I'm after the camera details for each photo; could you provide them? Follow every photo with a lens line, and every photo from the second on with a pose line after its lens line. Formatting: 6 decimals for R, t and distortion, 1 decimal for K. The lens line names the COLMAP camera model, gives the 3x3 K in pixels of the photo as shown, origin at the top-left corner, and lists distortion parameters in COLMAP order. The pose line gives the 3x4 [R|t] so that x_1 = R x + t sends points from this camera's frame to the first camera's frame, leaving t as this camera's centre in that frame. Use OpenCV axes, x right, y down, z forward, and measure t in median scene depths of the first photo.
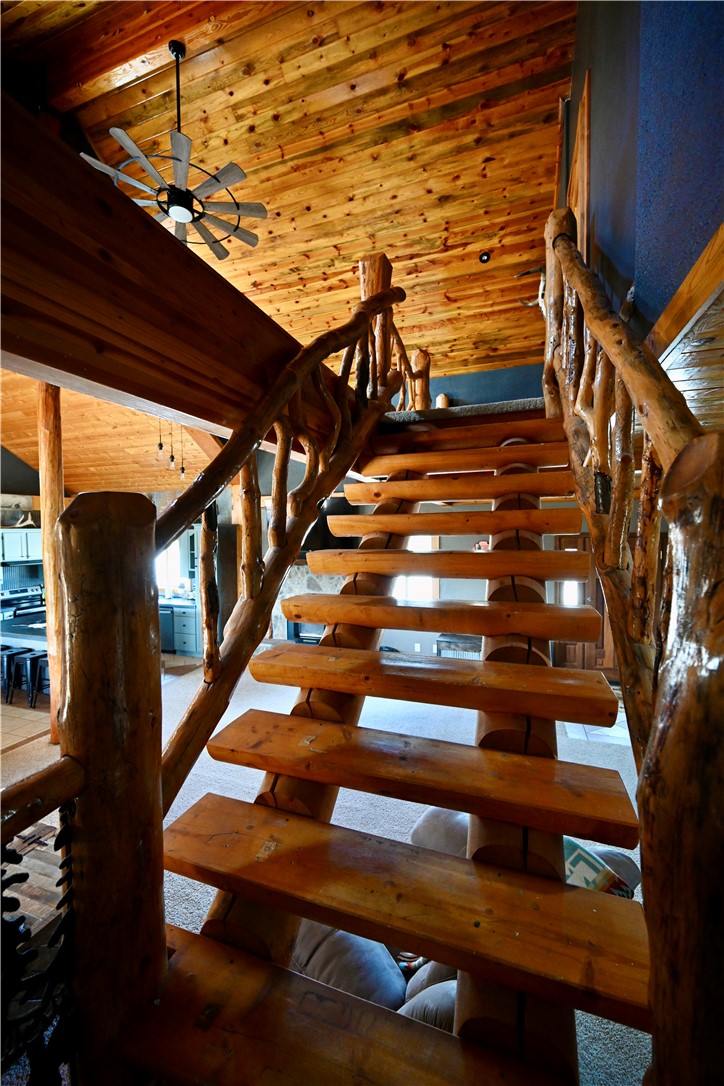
lens RADIAL K [[427.4, 0, 365.3], [0, 427.4, 544.1], [0, 0, 1]] dist [0.001849, 0.000110]
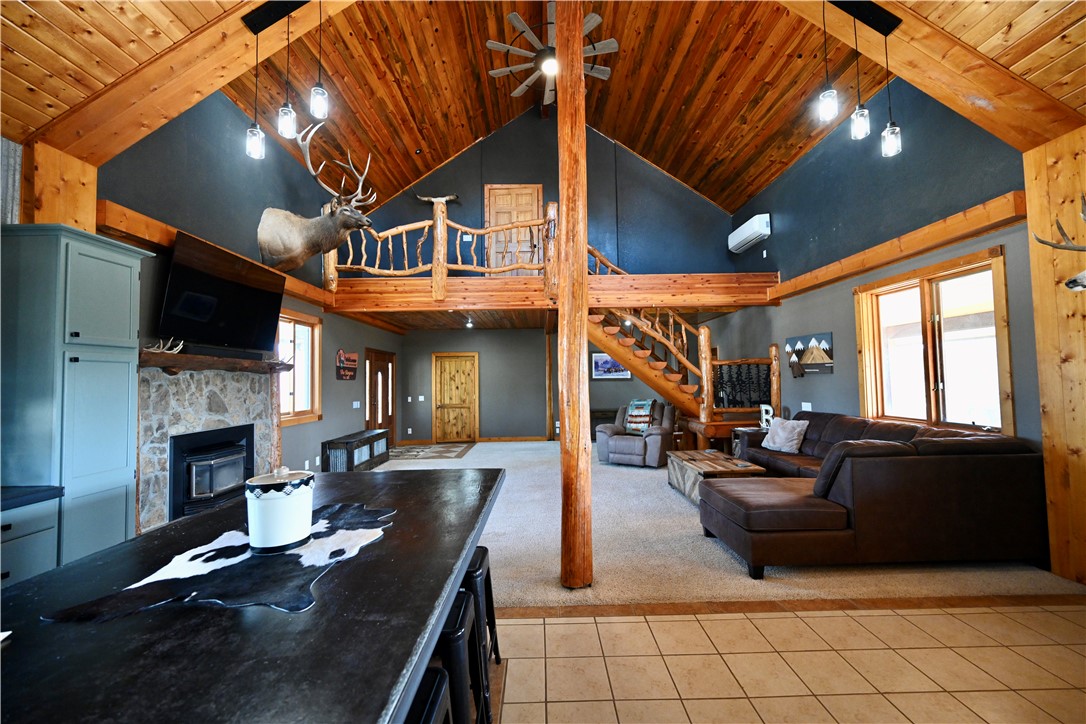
lens RADIAL K [[427.4, 0, 544.5], [0, 427.4, 361.6], [0, 0, 1]] dist [0.001849, 0.000110]
pose [[-0.348306, 0.050627, 0.936013, -0.779205], [0.044642, 0.998303, -0.037384, 0.075079], [-0.936317, 0.028765, -0.349975, 0.738582]]
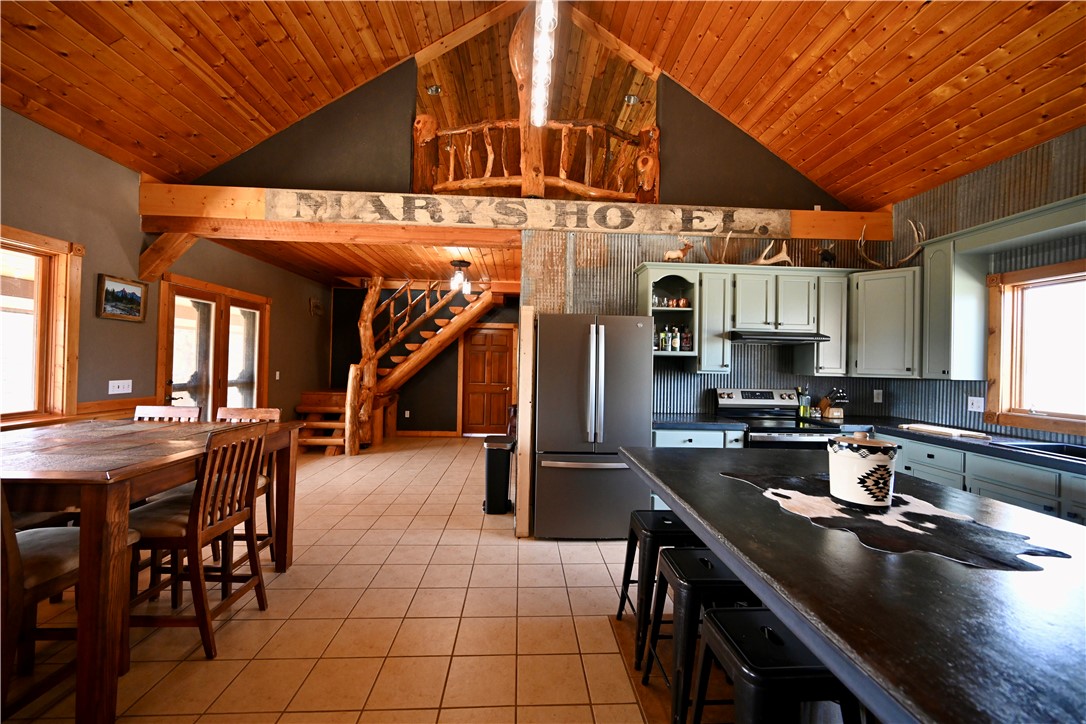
lens RADIAL K [[427.4, 0, 540.9], [0, 427.4, 357.9], [0, 0, 1]] dist [0.001849, 0.000110]
pose [[0.381232, 0.014492, -0.924366, -0.448122], [-0.052357, 0.998611, -0.005937, 0.085335], [0.922996, 0.050660, 0.381461, 0.578155]]
